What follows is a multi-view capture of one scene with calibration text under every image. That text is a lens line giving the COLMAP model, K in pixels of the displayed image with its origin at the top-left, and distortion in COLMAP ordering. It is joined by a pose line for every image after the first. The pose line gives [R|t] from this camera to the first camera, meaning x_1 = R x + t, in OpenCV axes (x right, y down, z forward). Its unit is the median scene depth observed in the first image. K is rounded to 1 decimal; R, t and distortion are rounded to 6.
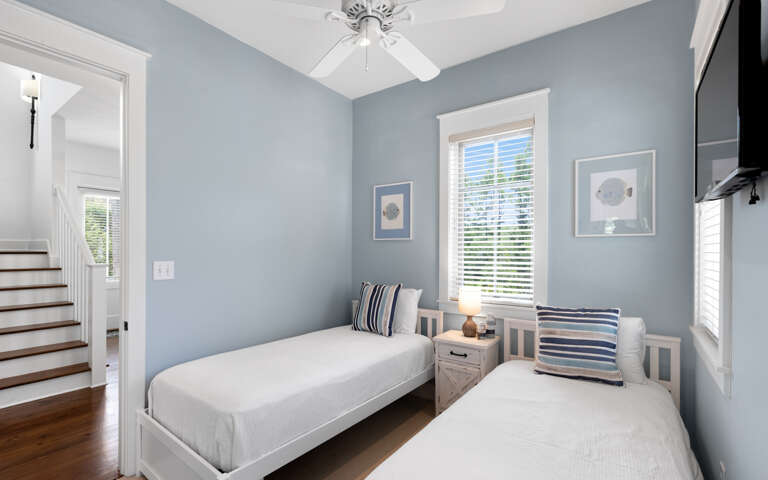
lens RADIAL K [[352.9, 0, 386.7], [0, 352.9, 241.5], [0, 0, 1]] dist [-0.003562, -0.000384]
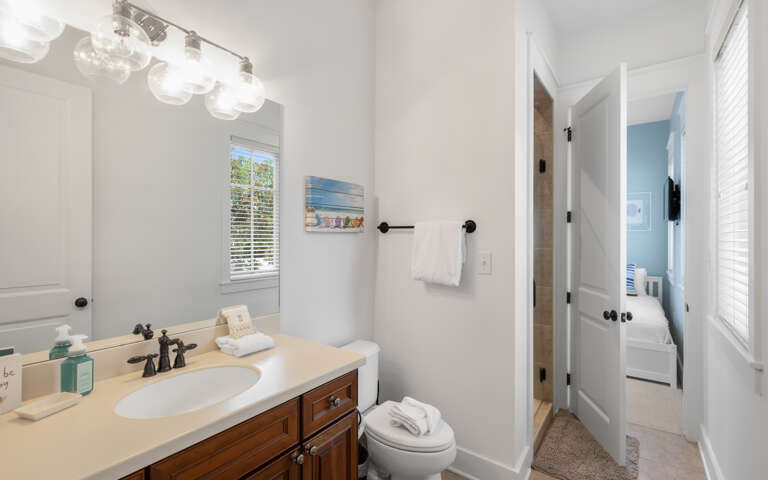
lens RADIAL K [[352.9, 0, 380.5], [0, 352.9, 238.3], [0, 0, 1]] dist [-0.003562, -0.000384]
pose [[0.999937, 0.002001, -0.011027, -0.928331], [-0.002016, 0.999997, -0.001333, 0.034714], [0.011024, 0.001355, 0.999938, -1.249452]]
